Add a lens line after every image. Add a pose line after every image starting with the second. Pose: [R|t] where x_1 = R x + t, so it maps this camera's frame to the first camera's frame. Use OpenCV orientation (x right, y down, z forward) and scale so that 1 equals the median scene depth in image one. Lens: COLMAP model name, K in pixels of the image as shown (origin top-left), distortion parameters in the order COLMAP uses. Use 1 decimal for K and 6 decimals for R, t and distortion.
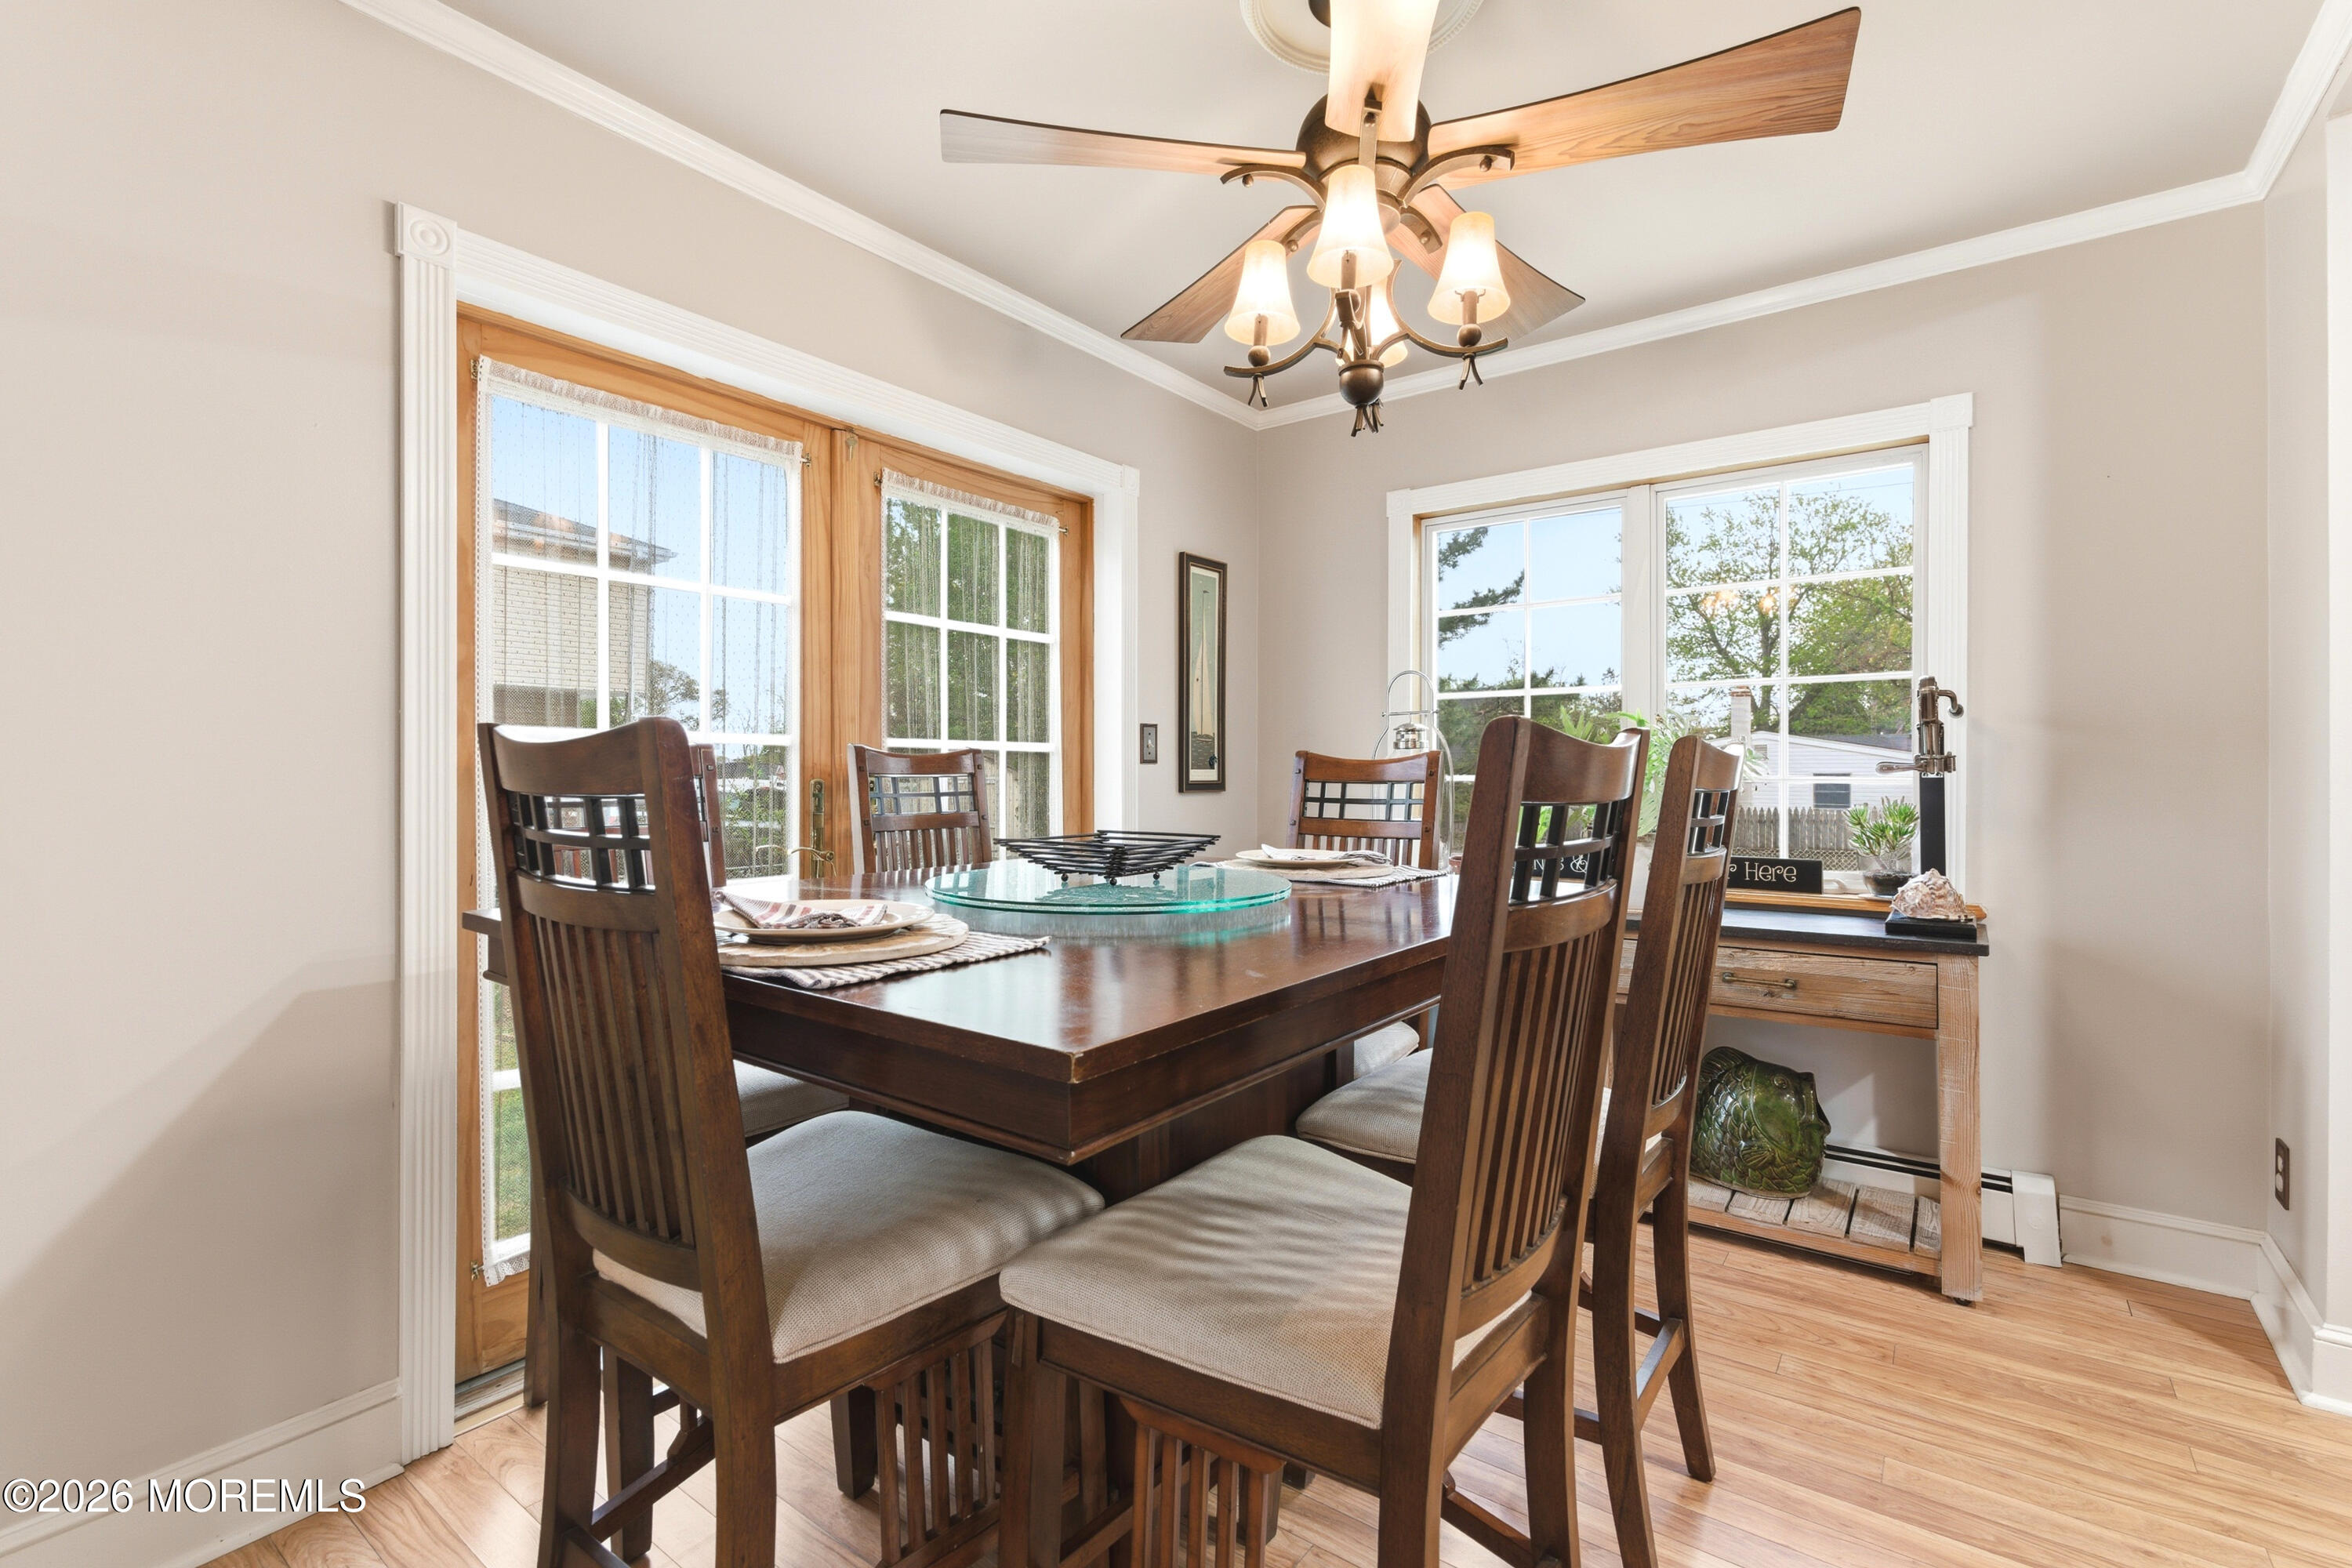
lens RADIAL K [[1072.2, 0, 1174.9], [0, 1072.2, 763.3], [0, 0, 1]] dist [0.000184, 0.000359]
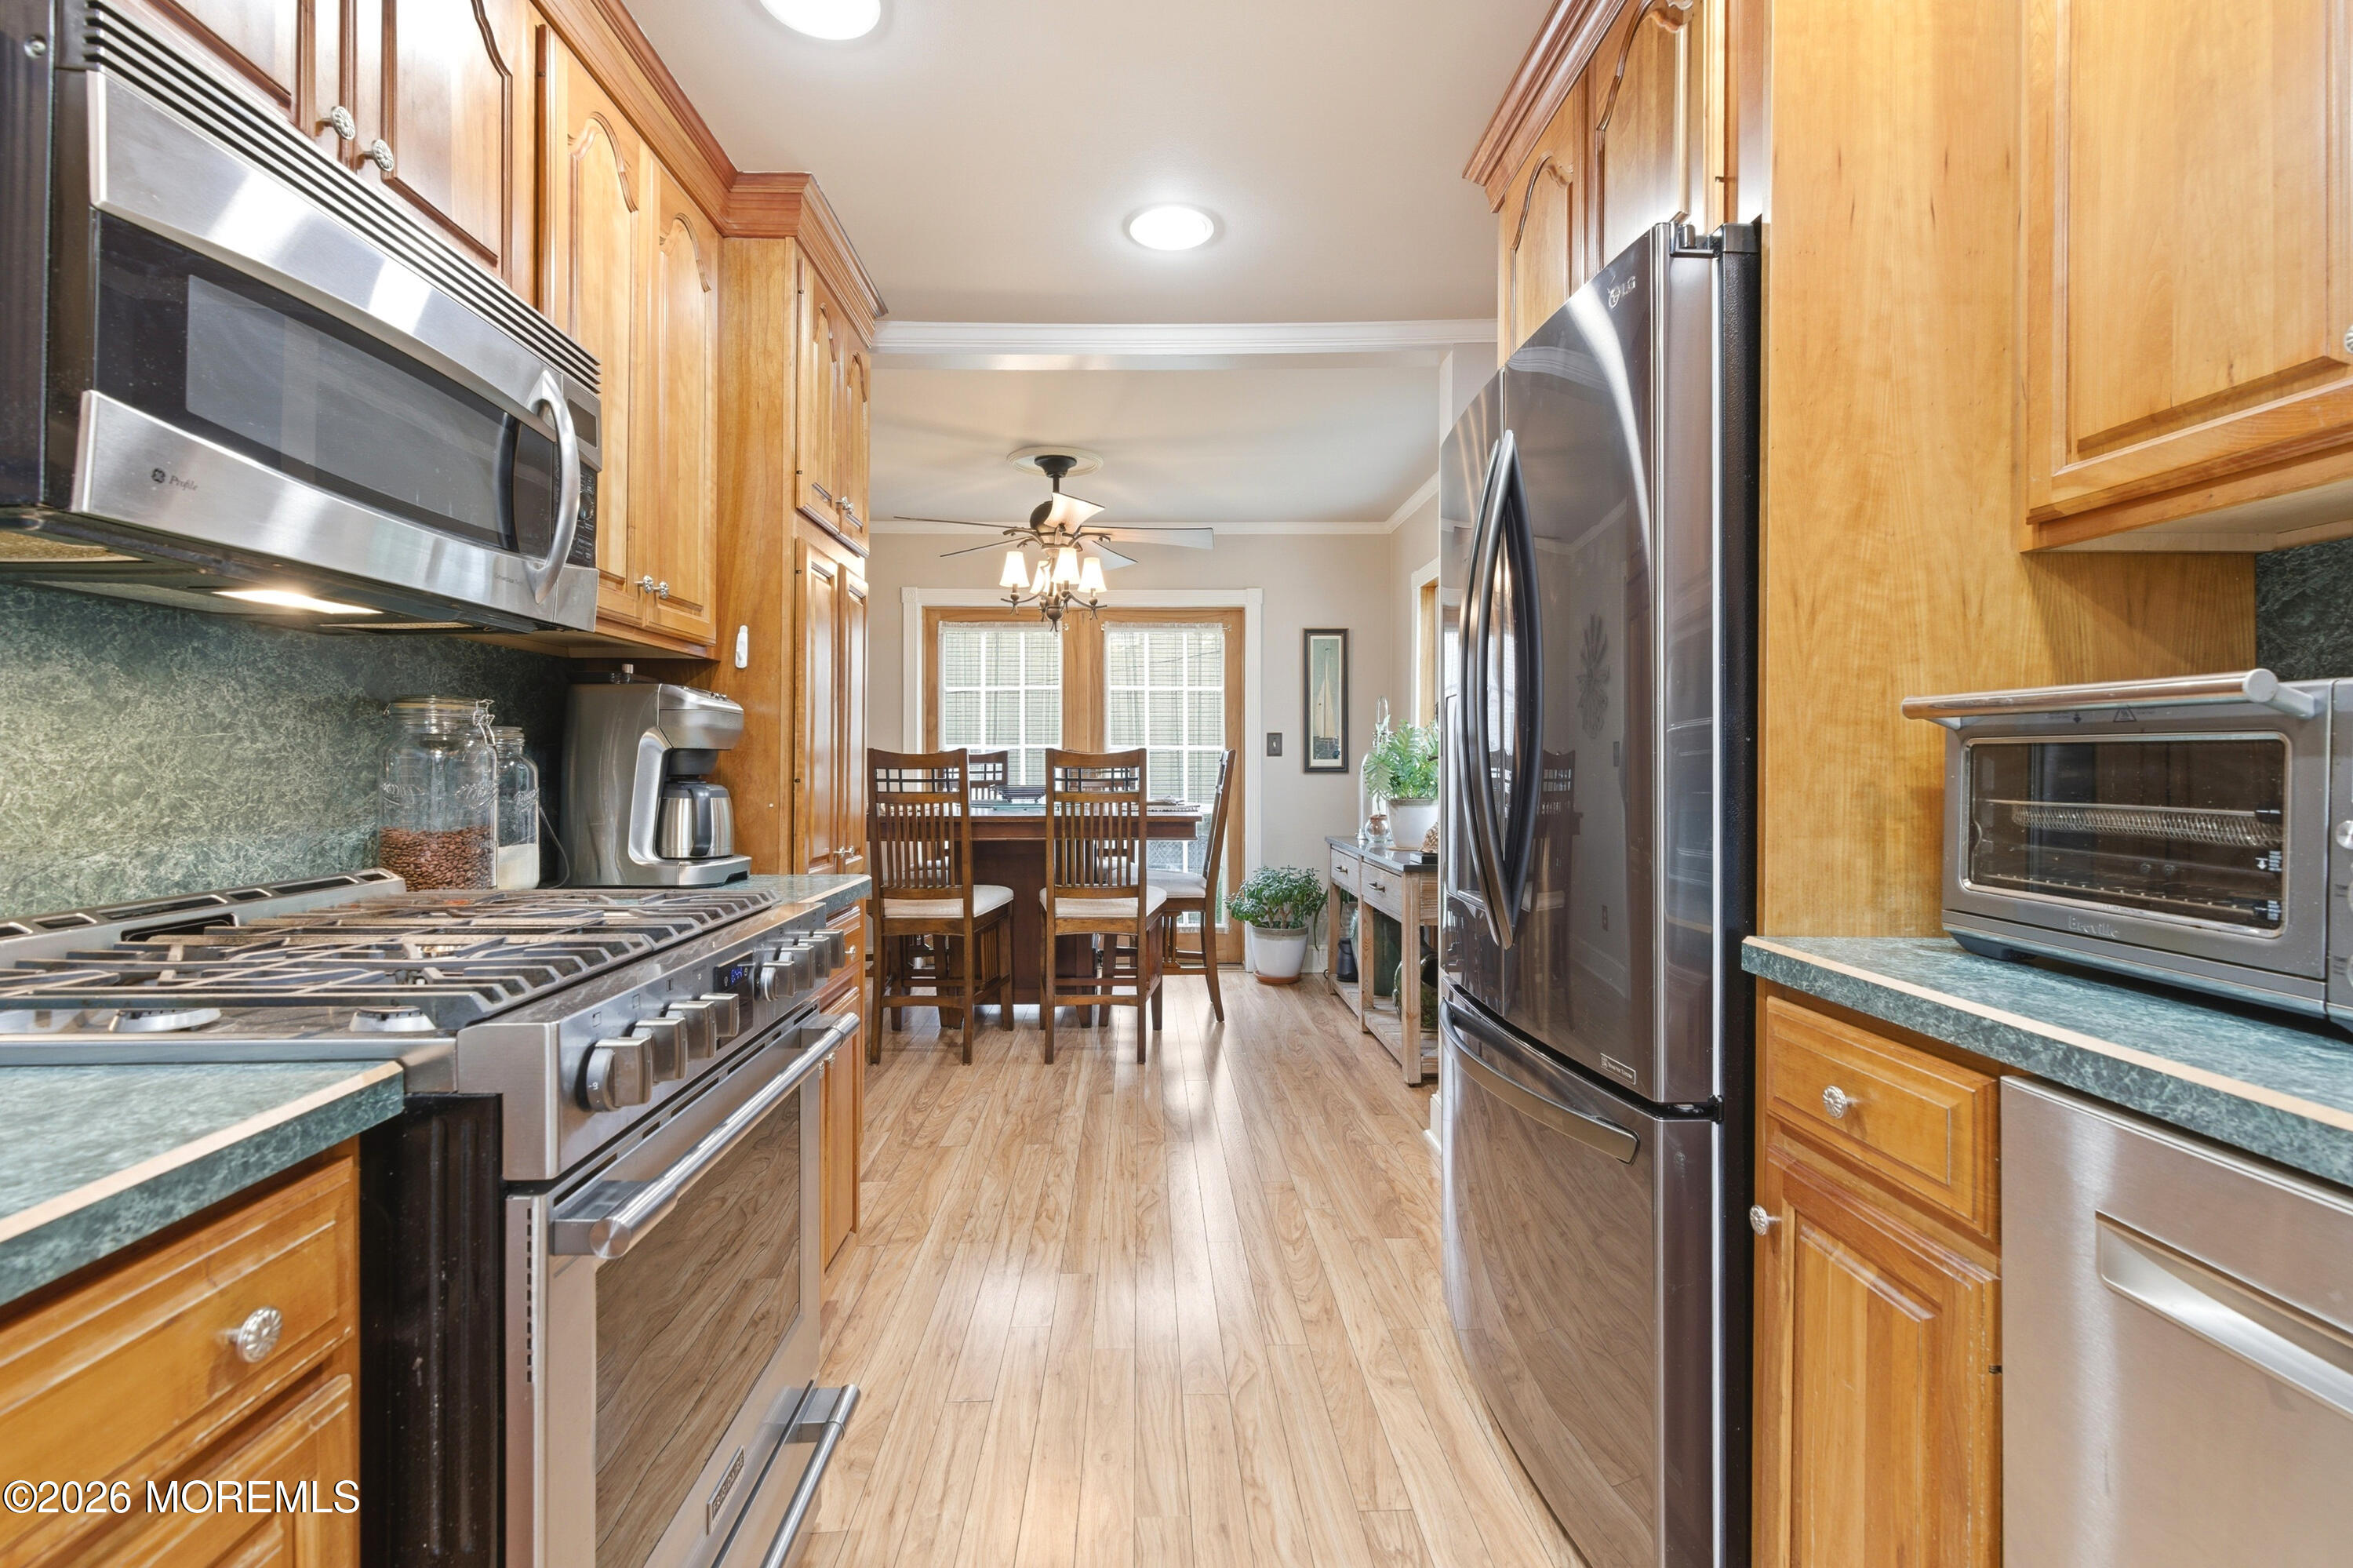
lens RADIAL K [[1072.7, 0, 1175.4], [0, 1072.7, 763.3], [0, 0, 1]] dist [0.000184, 0.000359]
pose [[0.623053, 0.000858, -0.782179, 1.253192], [0.005716, 0.999968, 0.005650, 0.001694], [0.782159, -0.007991, 0.623028, -0.205717]]
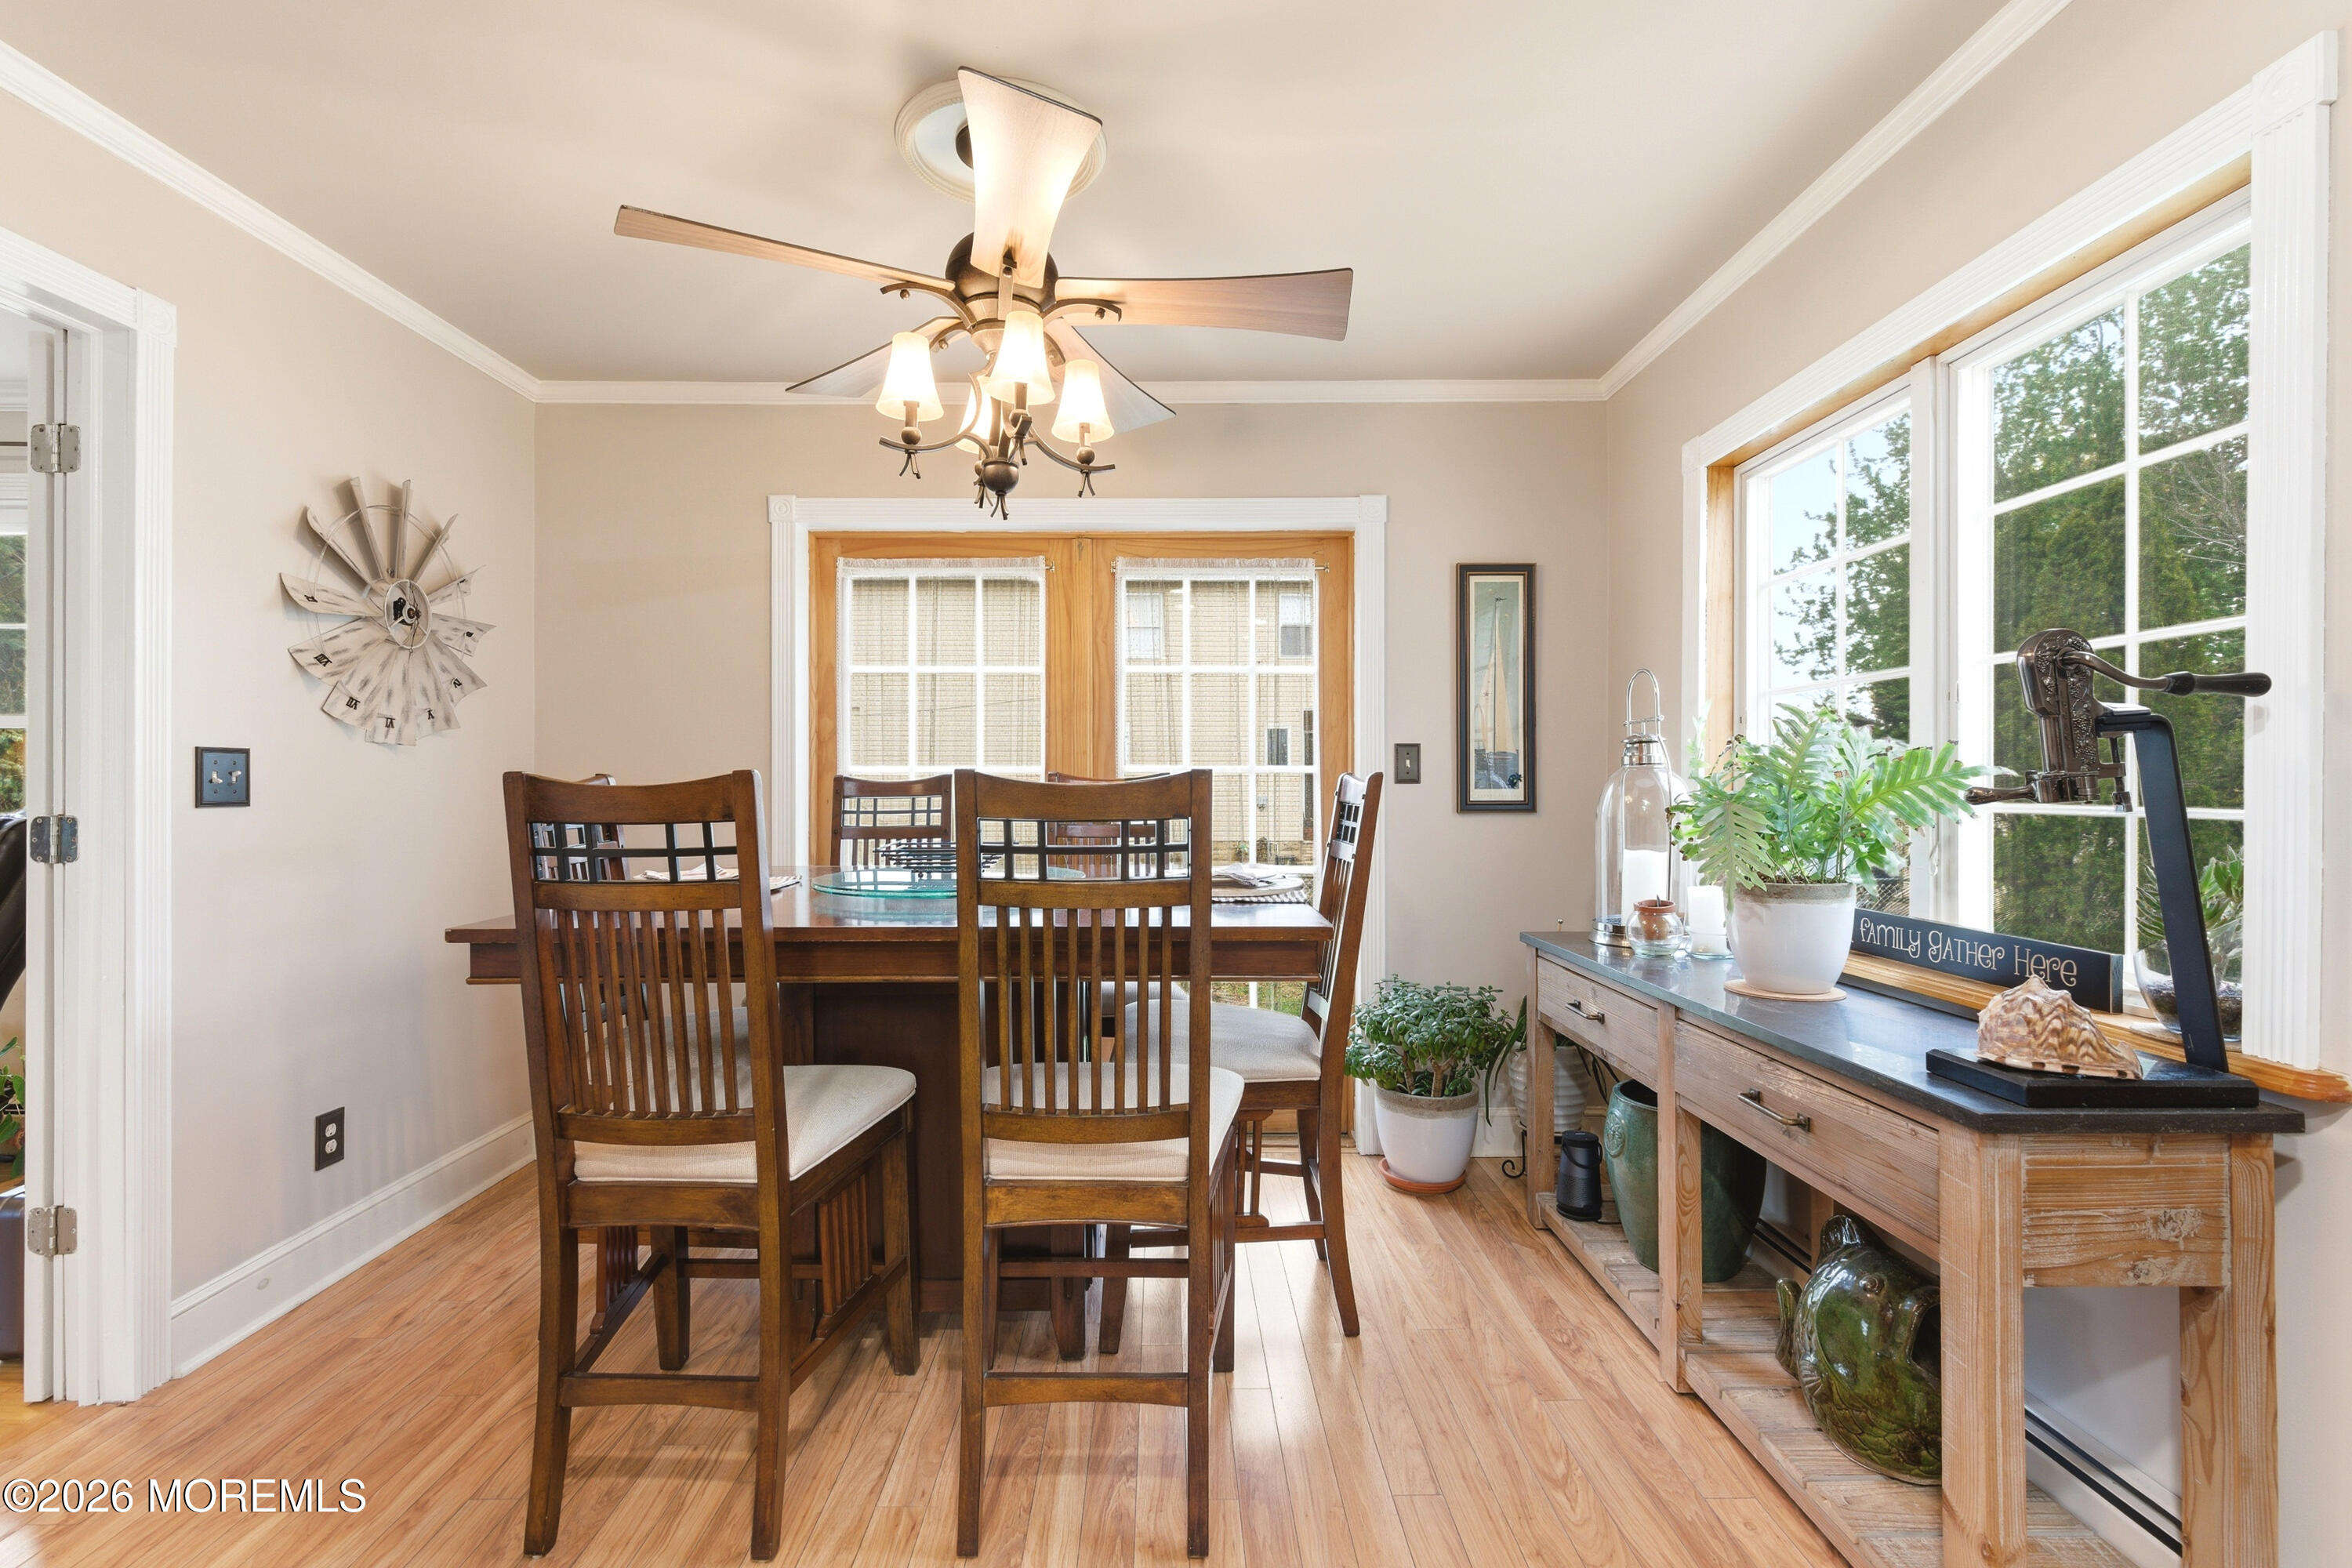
lens RADIAL K [[1048.6, 0, 1169.9], [0, 1048.6, 781.0], [0, 0, 1]] dist [-0.000702, 0.001168]
pose [[0.603787, -0.003661, -0.797137, 0.637985], [0.006604, 0.999978, 0.000409, -0.003682], [0.797118, -0.005511, 0.603798, 0.233167]]
